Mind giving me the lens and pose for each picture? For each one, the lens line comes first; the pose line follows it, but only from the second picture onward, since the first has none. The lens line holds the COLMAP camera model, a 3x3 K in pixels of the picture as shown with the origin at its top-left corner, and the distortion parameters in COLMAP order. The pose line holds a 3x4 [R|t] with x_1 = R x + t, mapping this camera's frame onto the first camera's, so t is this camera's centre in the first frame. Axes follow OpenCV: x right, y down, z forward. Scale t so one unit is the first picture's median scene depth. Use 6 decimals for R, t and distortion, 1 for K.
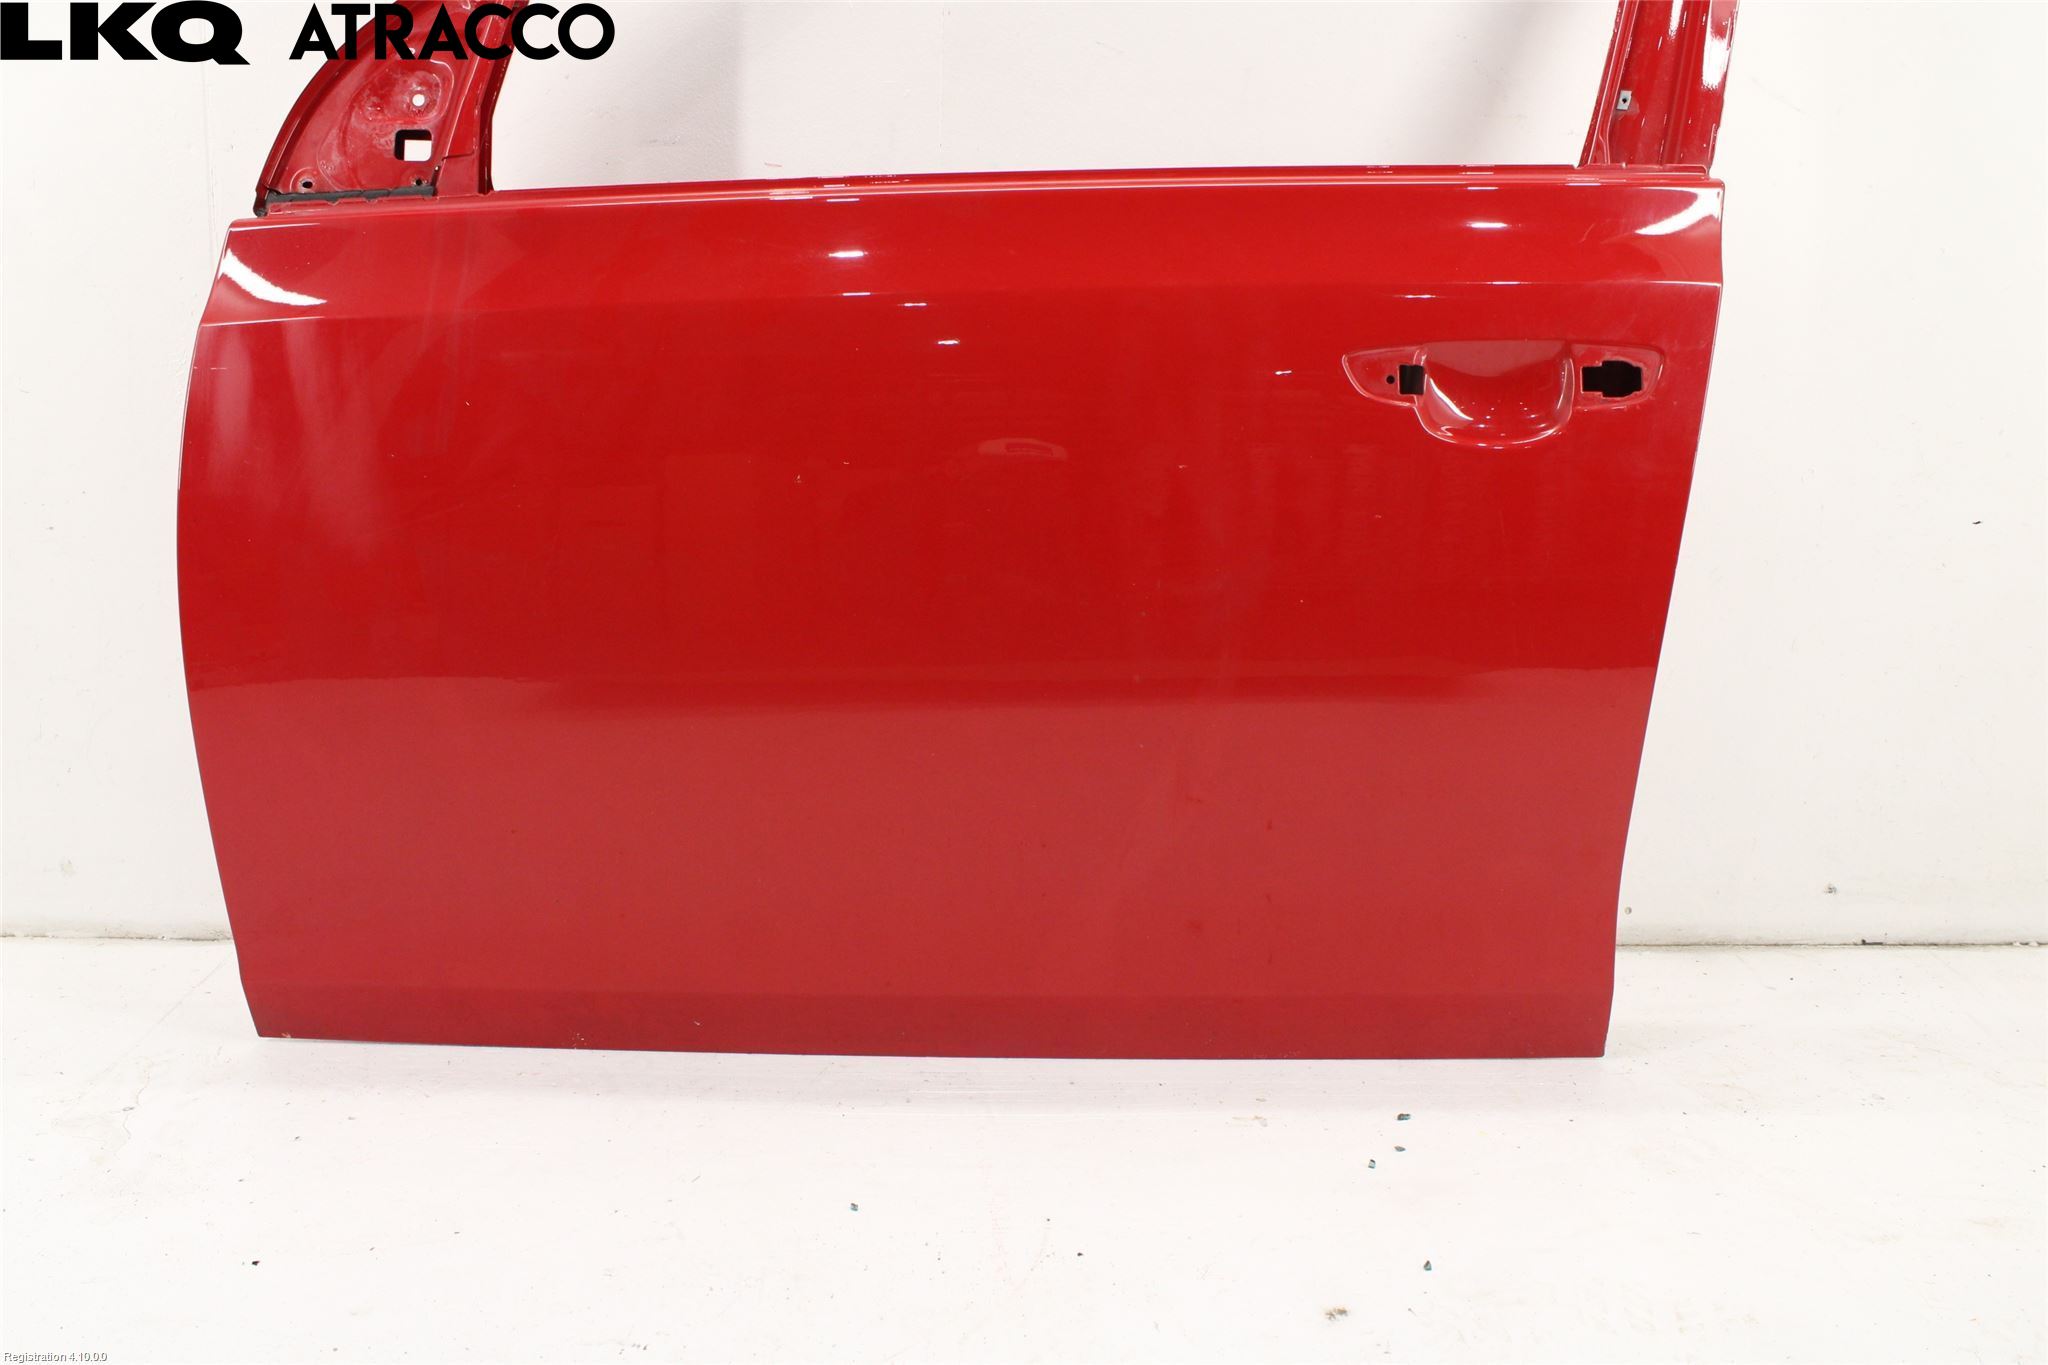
lens RADIAL K [[1785.8, 0, 1019.0], [0, 1785.8, 691.4], [0, 0, 1]] dist [-0.151968, 0.119420]
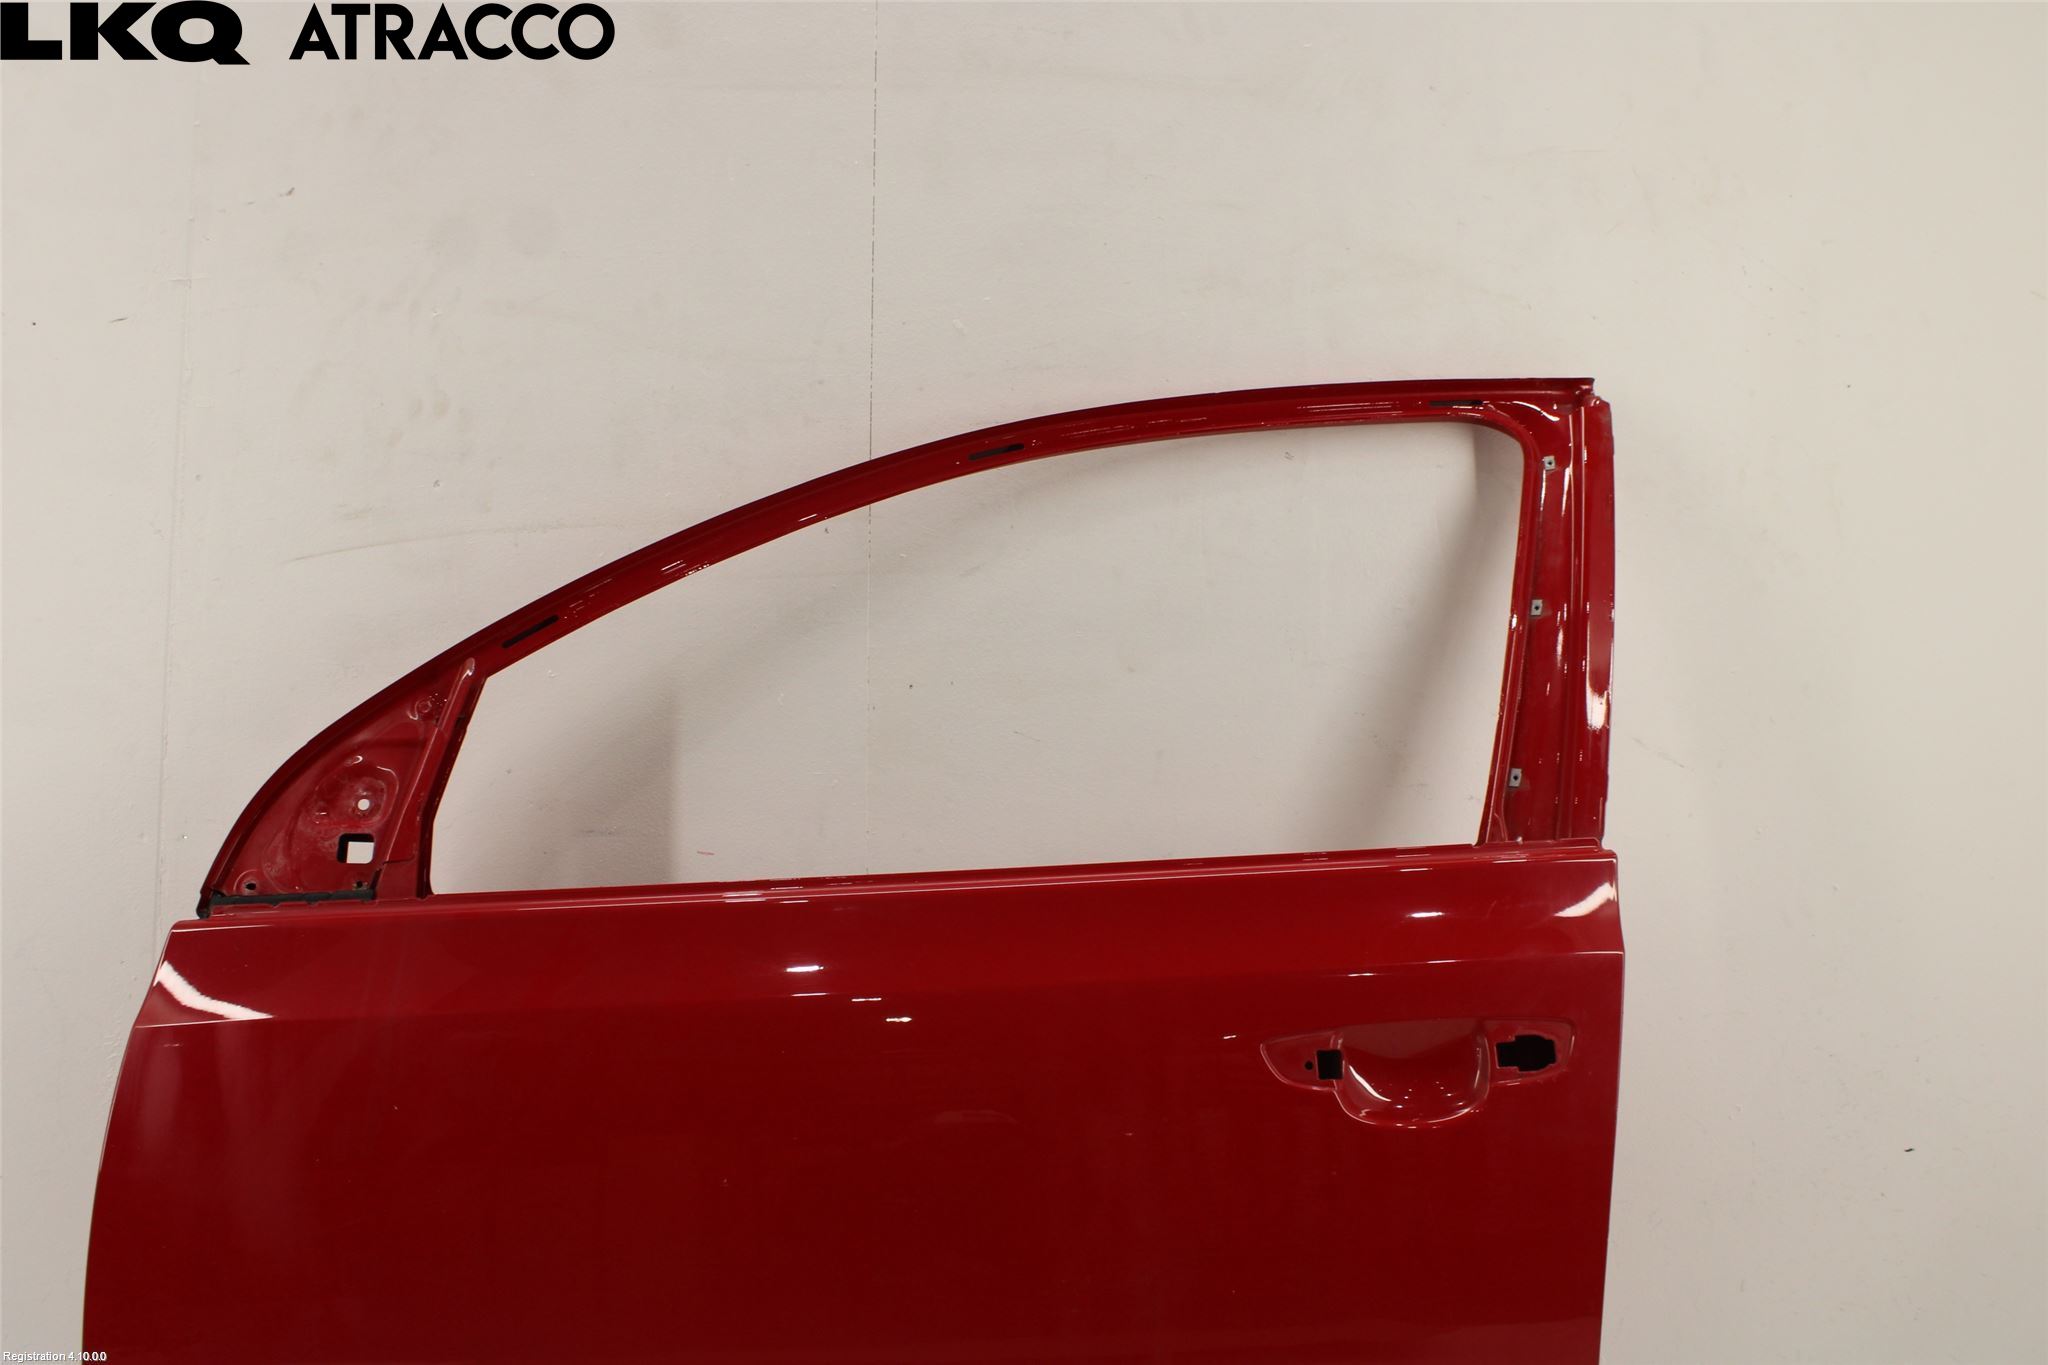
lens RADIAL K [[1785.8, 0, 1019.4], [0, 1785.8, 698.0], [0, 0, 1]] dist [-0.151968, 0.119420]
pose [[0.999346, -0.021141, 0.029342, 0.018169], [0.029205, 0.950284, -0.310013, -0.065426], [-0.021330, 0.310667, 0.950280, -0.028640]]
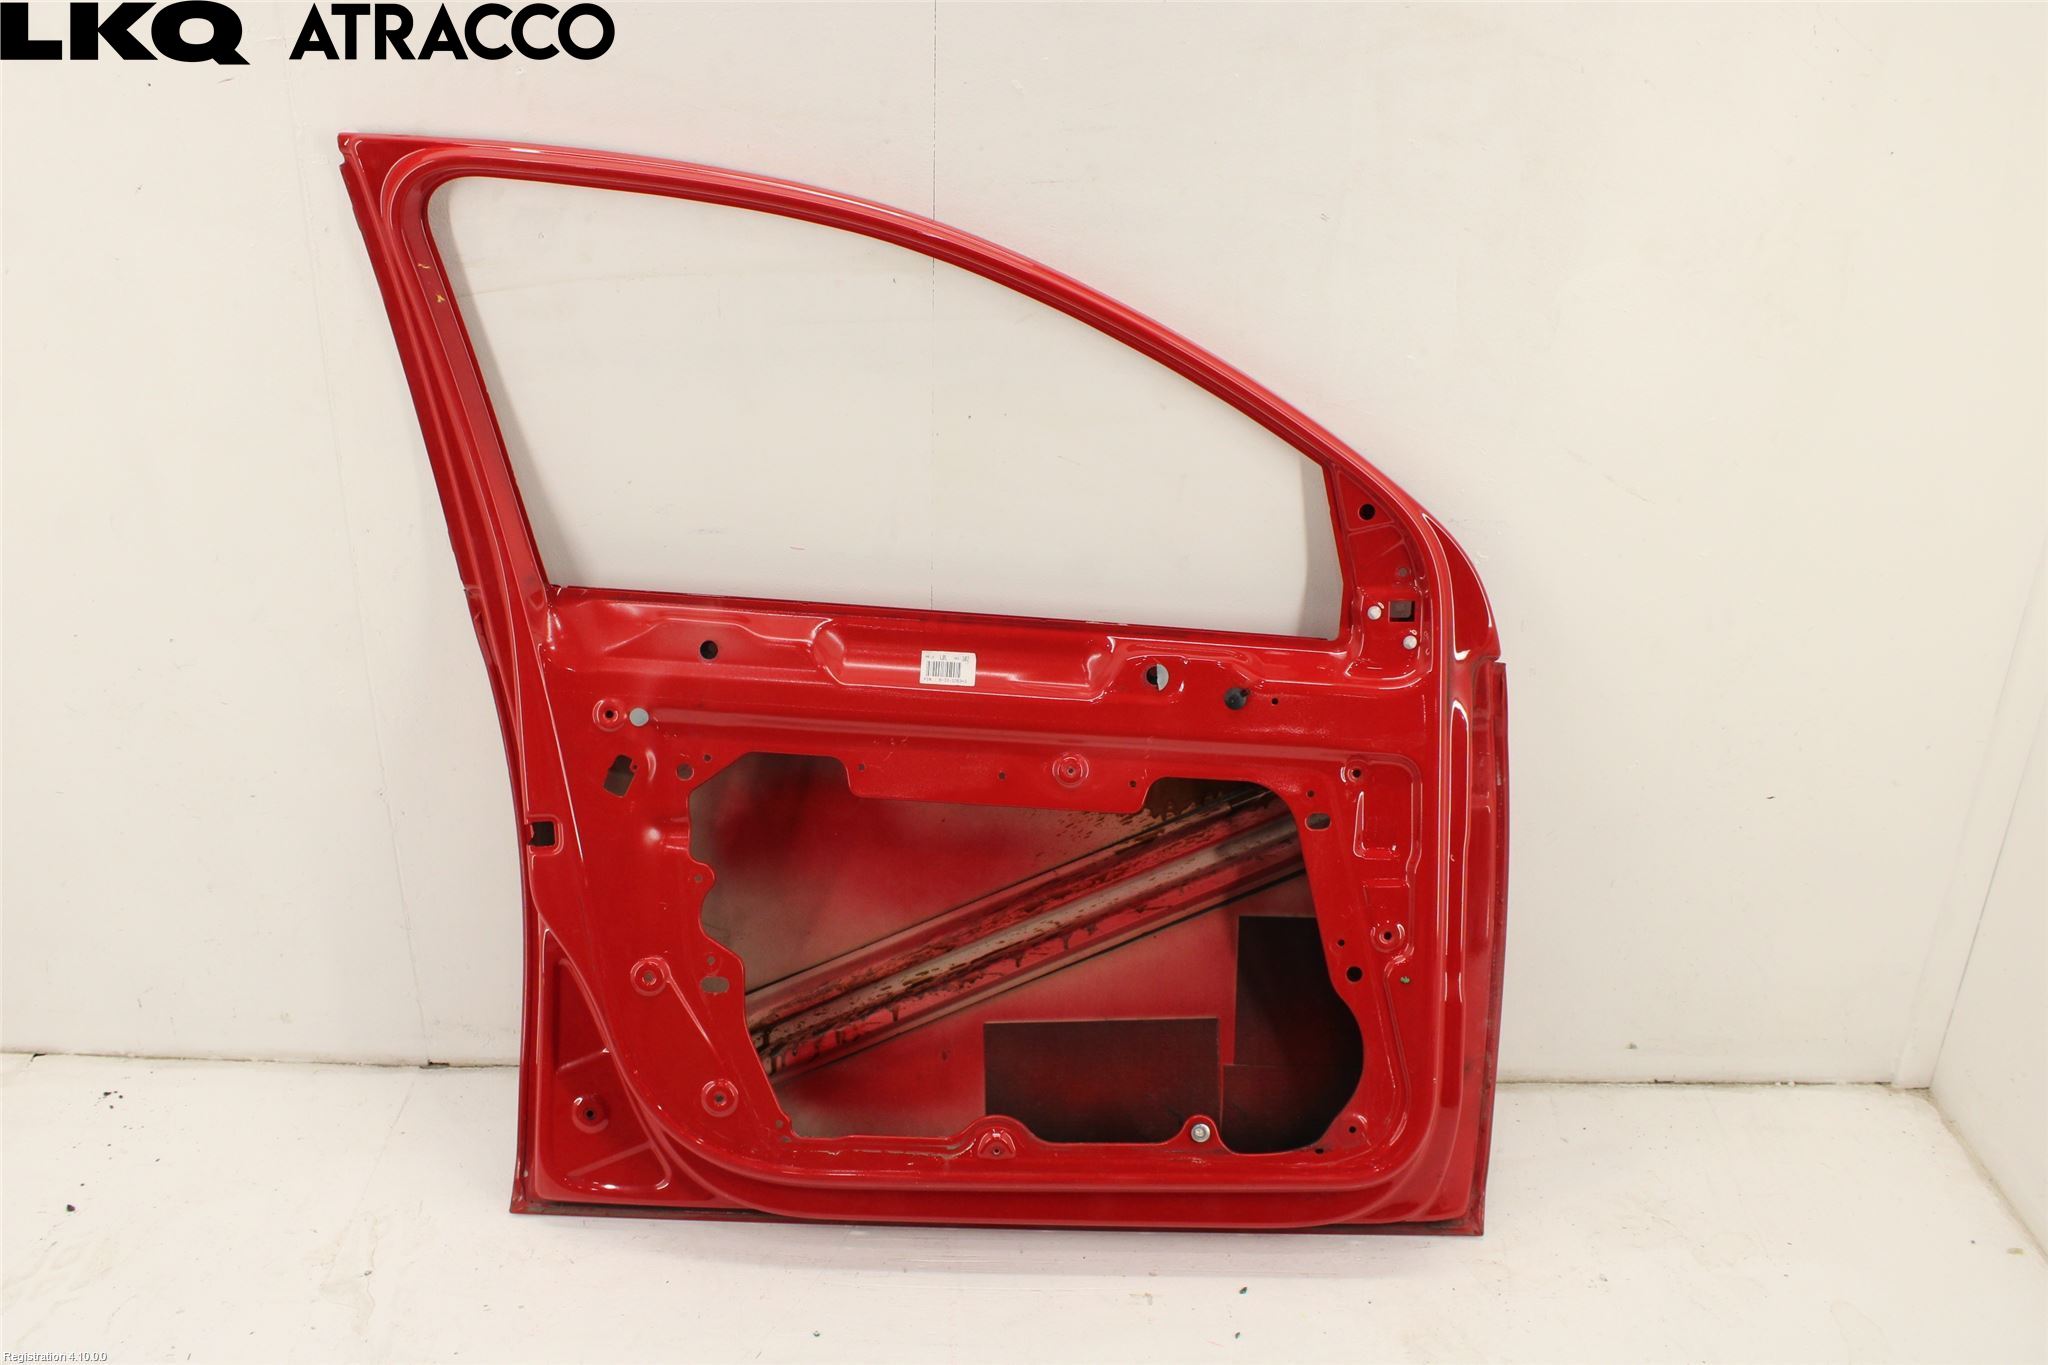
lens RADIAL K [[1785.8, 0, 1021.7], [0, 1785.8, 686.8], [0, 0, 1]] dist [-0.151968, 0.119420]
pose [[0.999125, 0.019665, -0.036907, 0.076597], [-0.010393, 0.971609, 0.236365, -0.578264], [0.040508, -0.235775, 0.970963, -0.275609]]
